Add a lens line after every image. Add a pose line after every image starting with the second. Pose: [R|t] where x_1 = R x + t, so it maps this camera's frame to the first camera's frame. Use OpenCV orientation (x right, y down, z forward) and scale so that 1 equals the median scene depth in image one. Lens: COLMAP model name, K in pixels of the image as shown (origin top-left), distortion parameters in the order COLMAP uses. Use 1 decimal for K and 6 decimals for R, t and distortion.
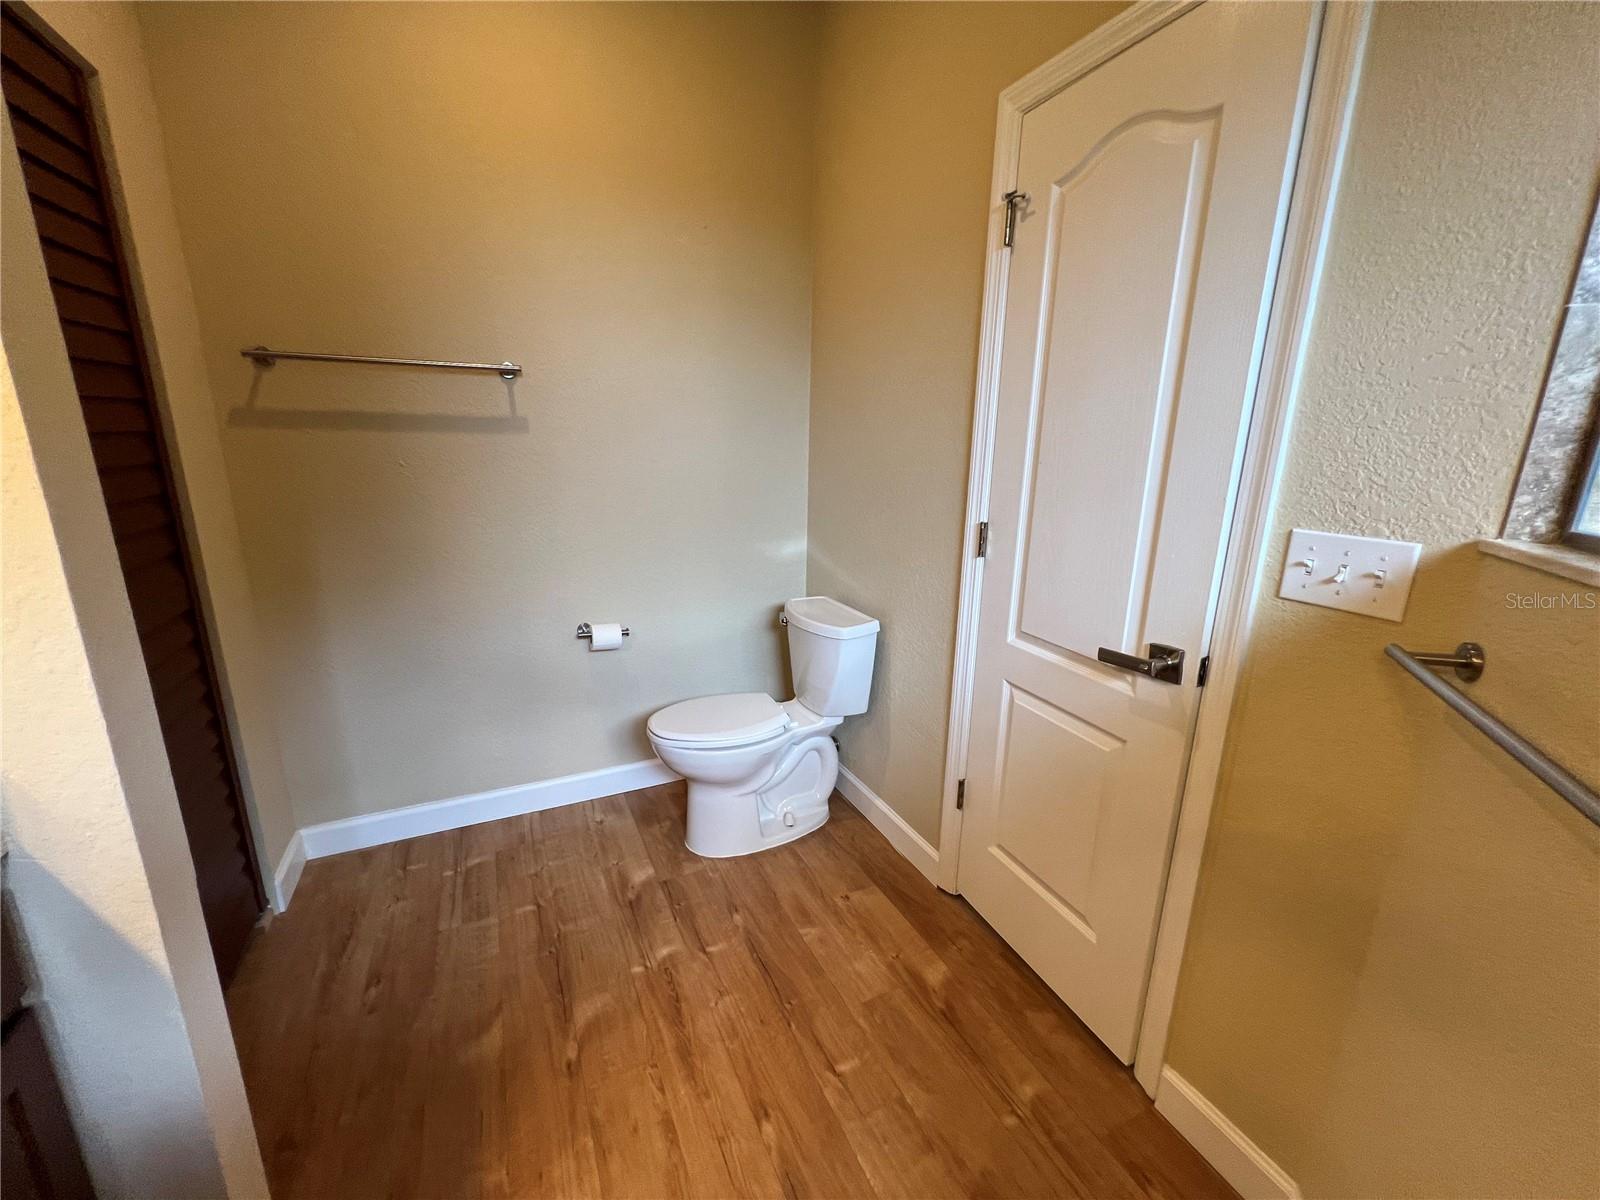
lens RADIAL K [[643.0, 0, 795.6], [0, 643.0, 600.5], [0, 0, 1]] dist [-0.001680, 0.000409]
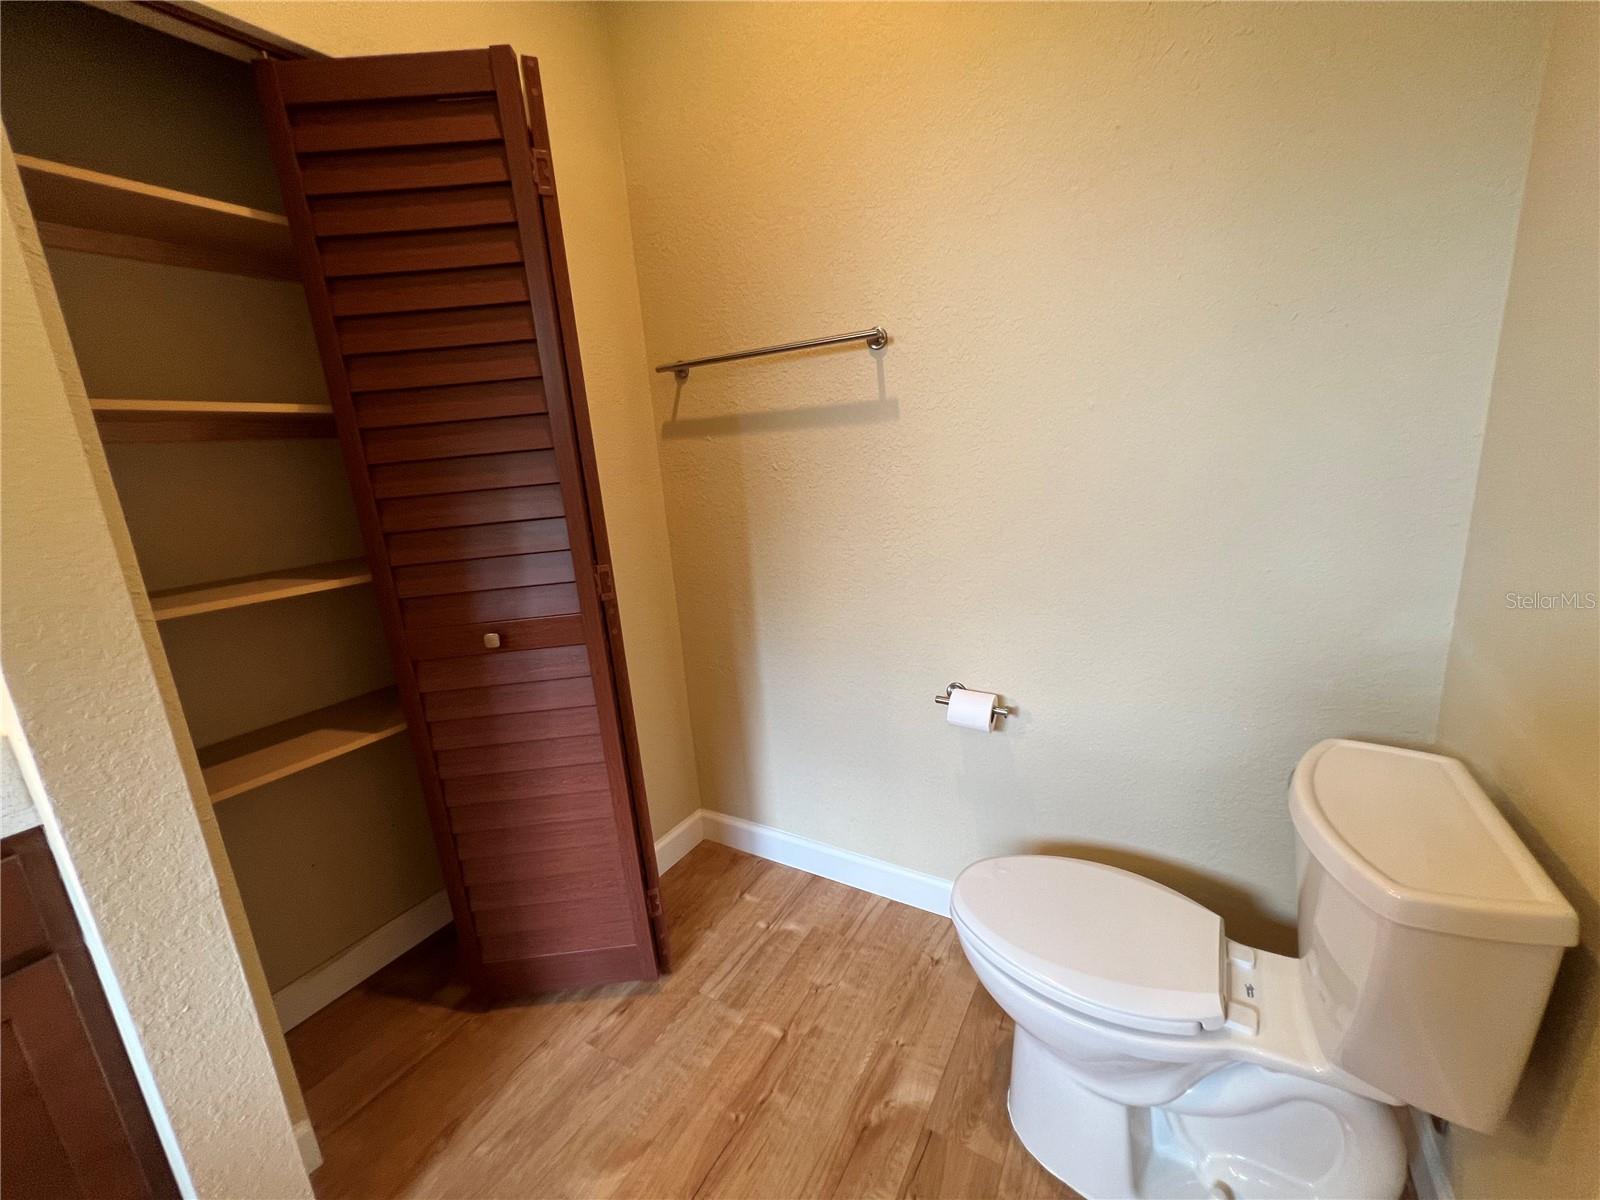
lens RADIAL K [[643.0, 0, 803.4], [0, 643.0, 599.6], [0, 0, 1]] dist [-0.001680, 0.000409]
pose [[0.552042, 0.141998, -0.821637, 0.167817], [-0.125378, 0.988325, 0.086566, -0.111635], [0.824336, 0.055227, 0.563400, 0.529355]]
